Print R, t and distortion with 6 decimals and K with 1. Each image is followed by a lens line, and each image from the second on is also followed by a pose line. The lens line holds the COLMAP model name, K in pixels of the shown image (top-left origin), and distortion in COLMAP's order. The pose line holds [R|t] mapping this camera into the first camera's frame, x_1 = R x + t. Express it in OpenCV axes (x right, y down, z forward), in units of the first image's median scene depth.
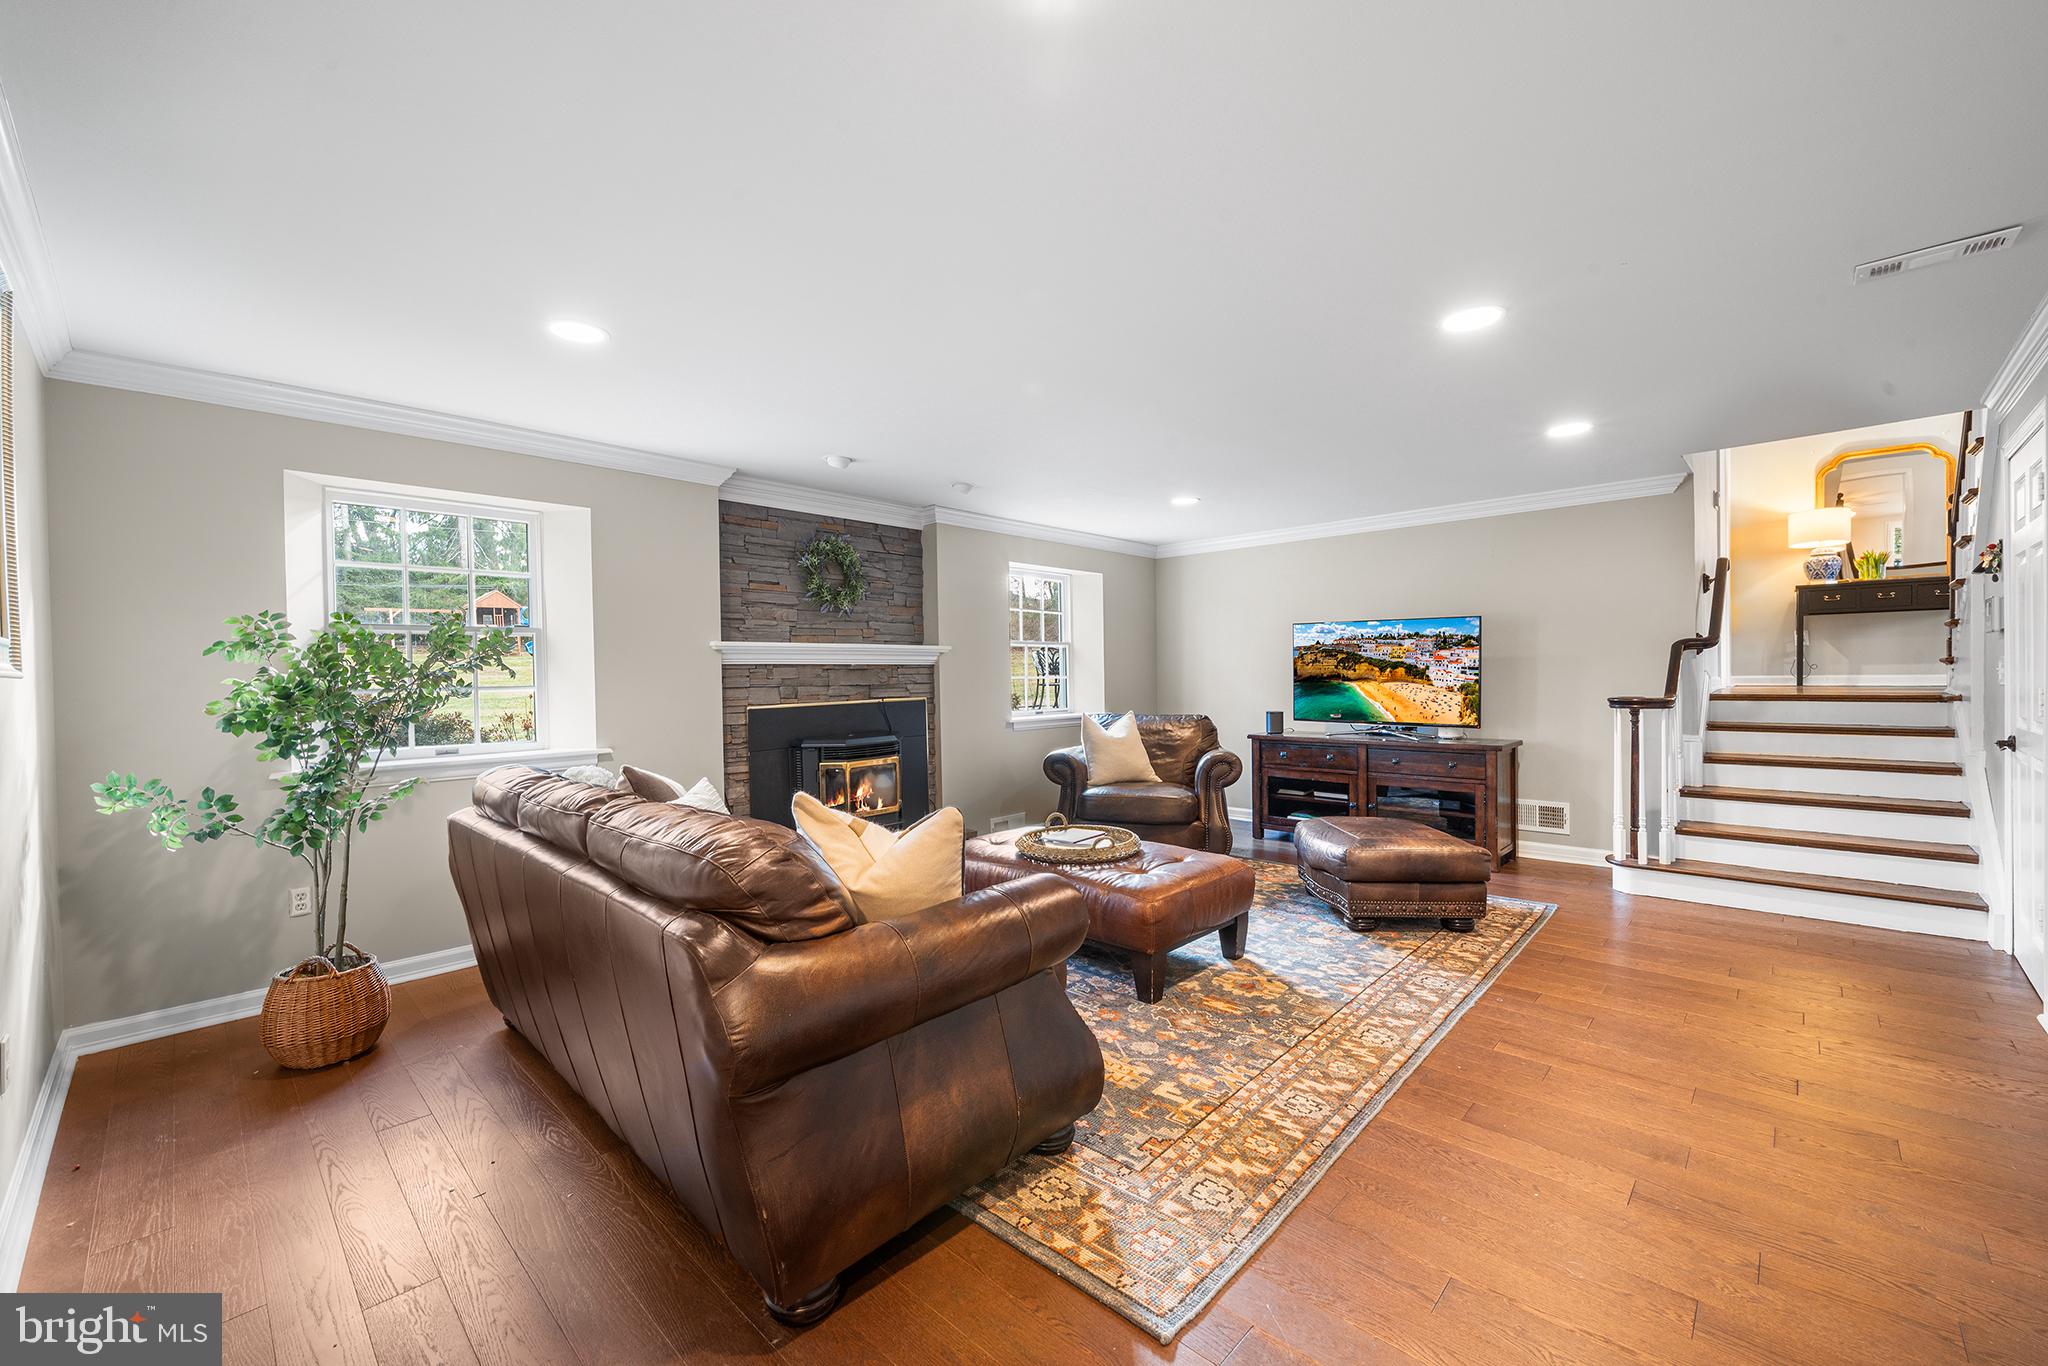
lens RADIAL K [[802.6, 0, 1020.0], [0, 802.6, 689.8], [0, 0, 1]] dist [-0.002908, -0.000219]
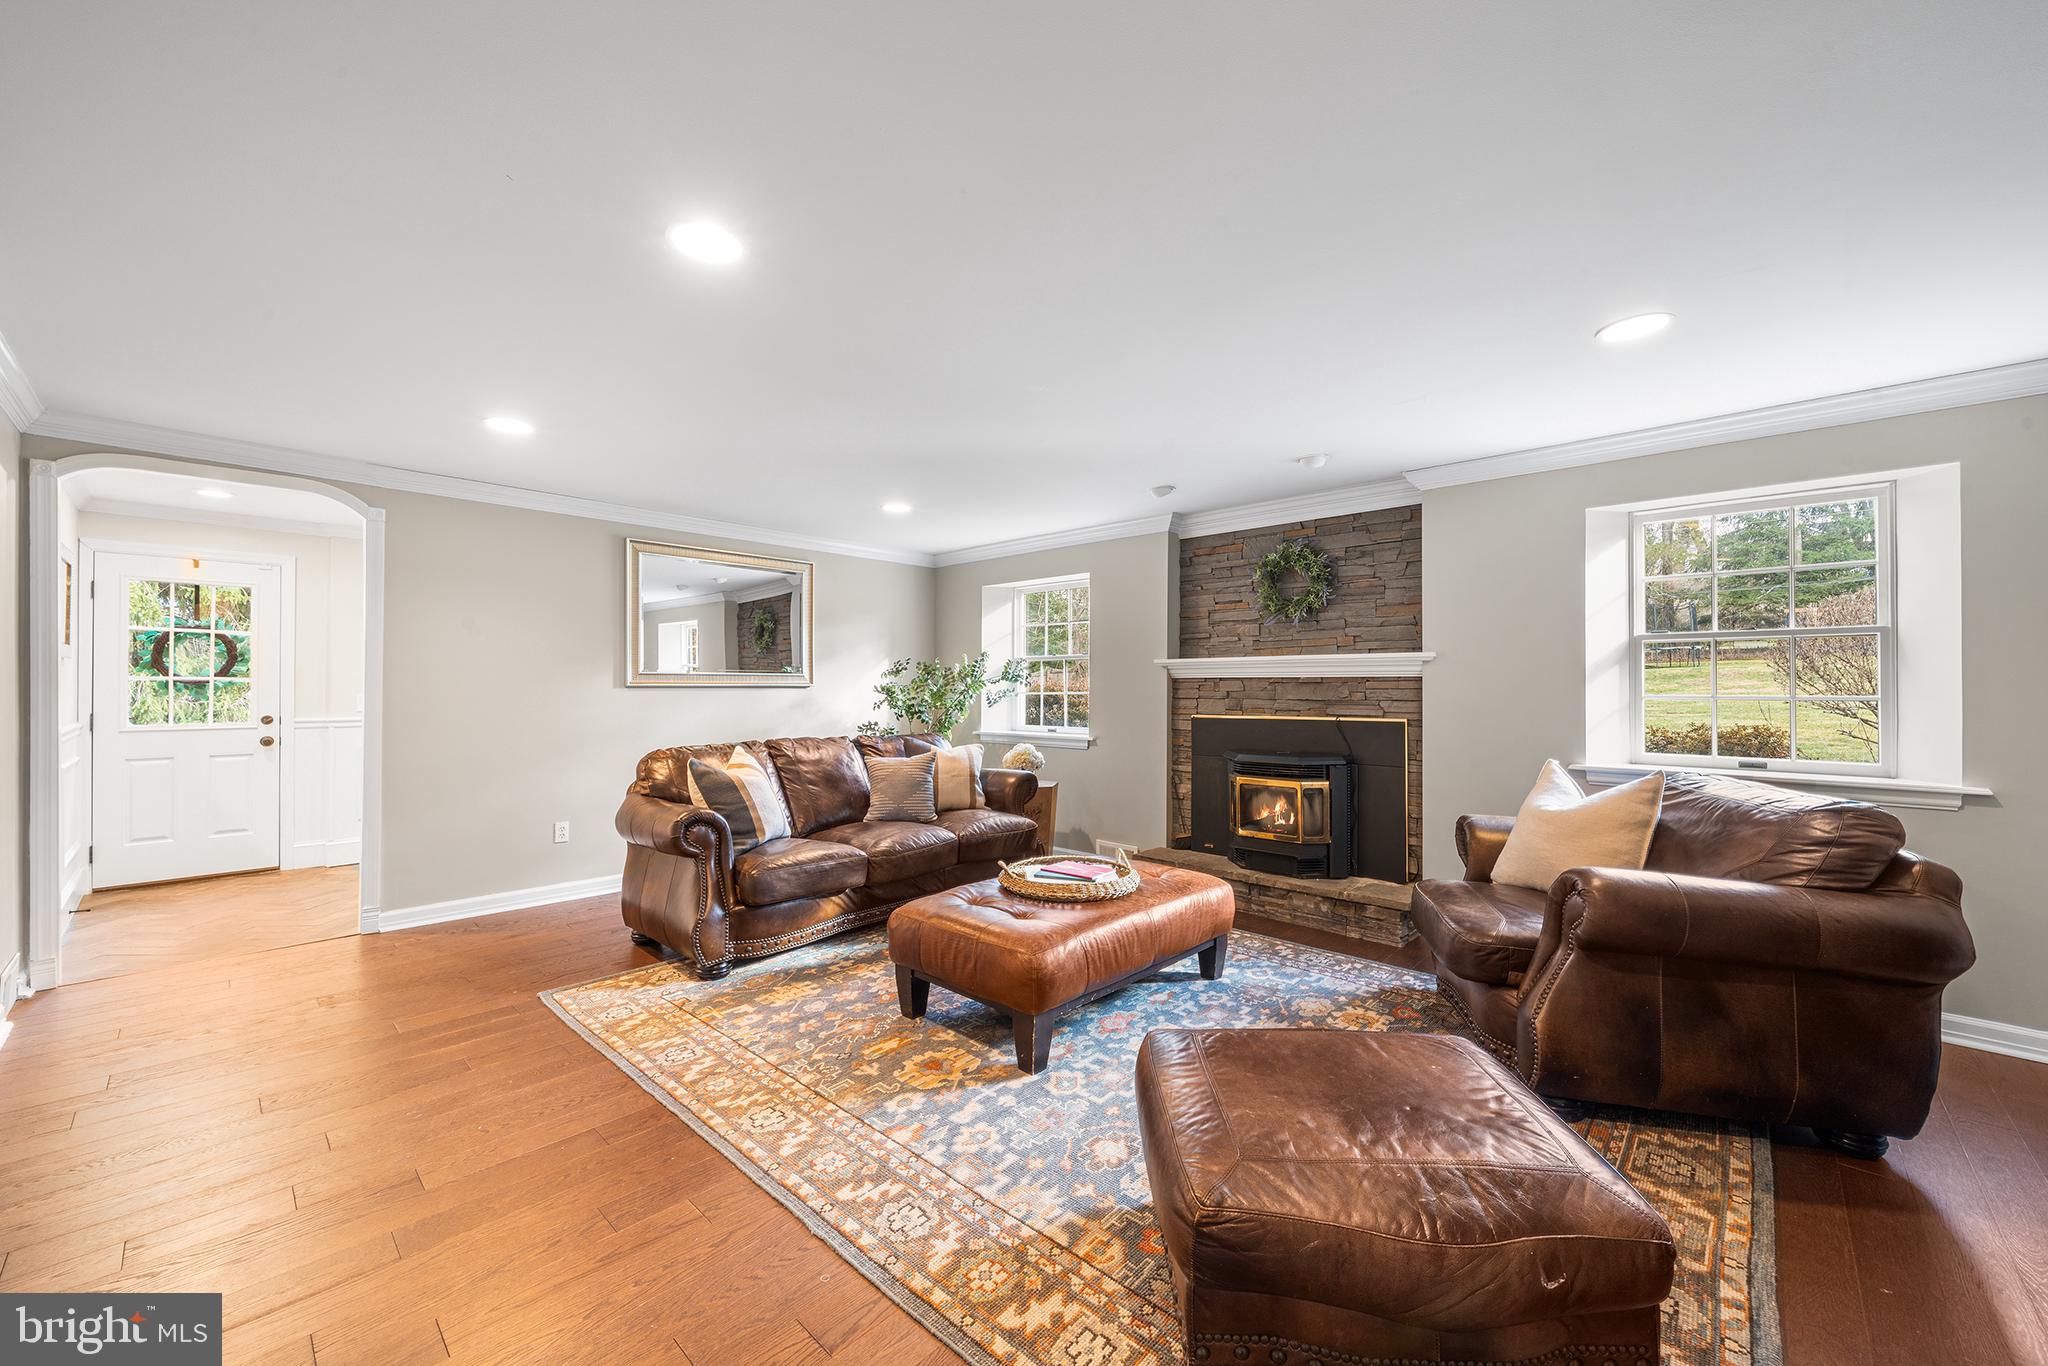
lens RADIAL K [[773.8, 0, 1027.1], [0, 773.8, 682.6], [0, 0, 1]] dist [-0.001619, -0.000292]
pose [[0.023460, 0.008196, -0.999691, 1.022410], [-0.022212, 0.999724, 0.007675, -0.038011], [0.999478, 0.022025, 0.023636, 0.999852]]
